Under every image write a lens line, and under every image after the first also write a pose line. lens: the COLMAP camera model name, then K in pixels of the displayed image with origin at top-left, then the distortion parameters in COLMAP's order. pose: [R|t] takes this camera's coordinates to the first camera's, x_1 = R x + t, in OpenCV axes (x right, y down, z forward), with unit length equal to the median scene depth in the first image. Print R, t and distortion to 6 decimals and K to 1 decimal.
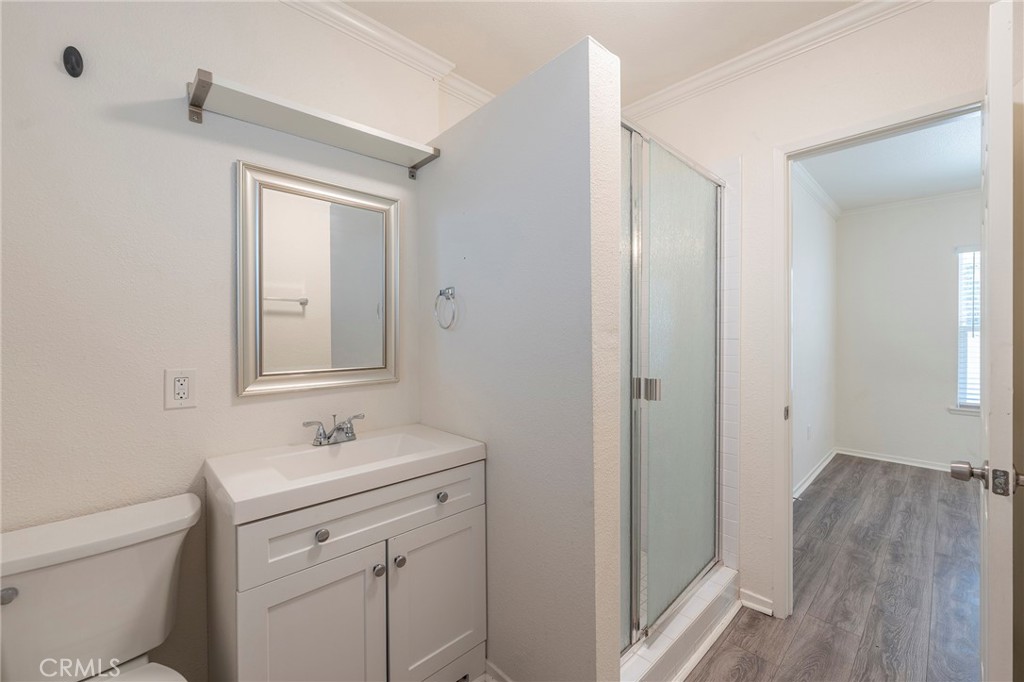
lens RADIAL K [[407.3, 0, 512.0], [0, 407.3, 341.0], [0, 0, 1]] dist [-0.000190, -0.000237]
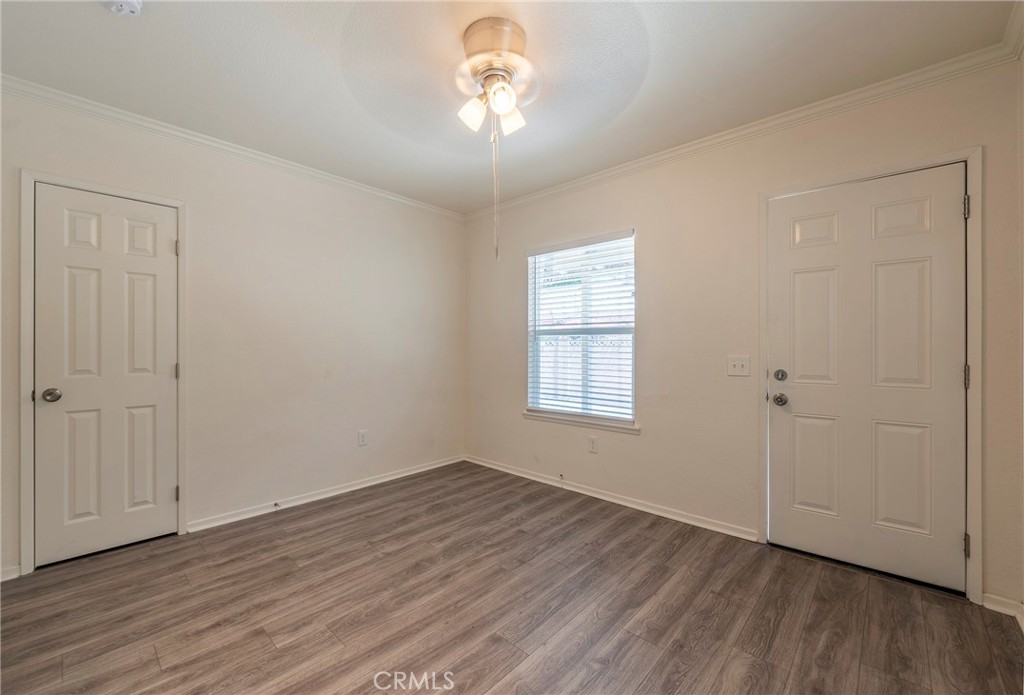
lens RADIAL K [[426.7, 0, 503.0], [0, 426.7, 344.5], [0, 0, 1]] dist [0.000167, 0.000025]
pose [[0.997665, 0.008034, 0.067819, 1.188228], [-0.006815, 0.999812, -0.018180, 0.021064], [-0.067953, 0.017675, 0.997532, -0.054306]]
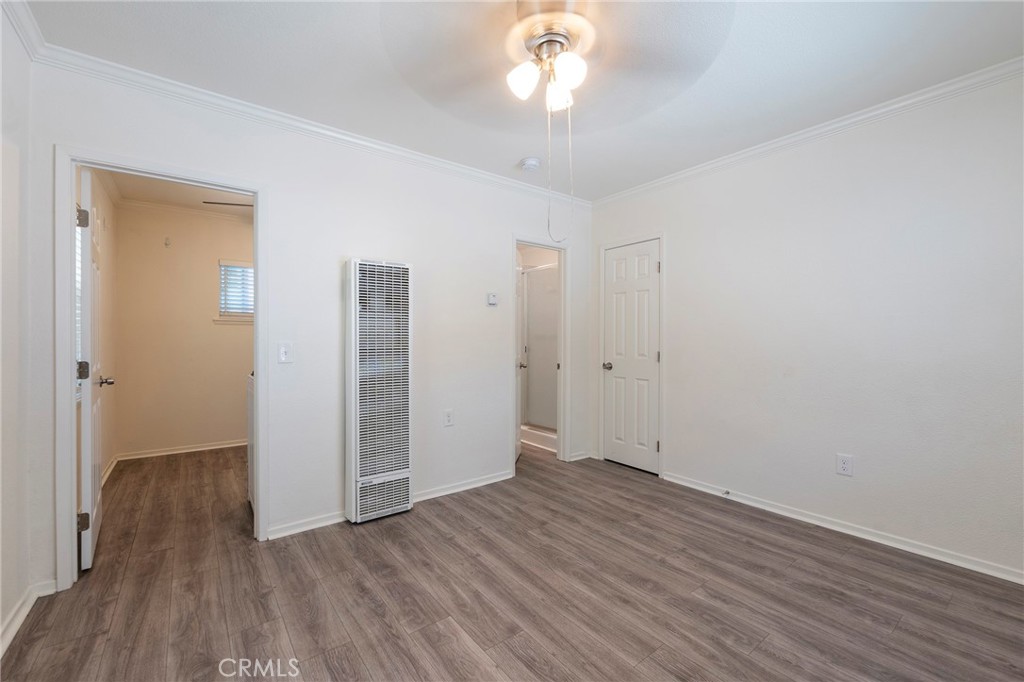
lens RADIAL K [[407.3, 0, 512.0], [0, 407.3, 341.0], [0, 0, 1]] dist [-0.000190, -0.000237]
pose [[-0.087947, 0.010442, -0.996070, 1.773897], [-0.012668, 0.999852, 0.011600, 0.010847], [0.996045, 0.013638, -0.087802, 0.577669]]
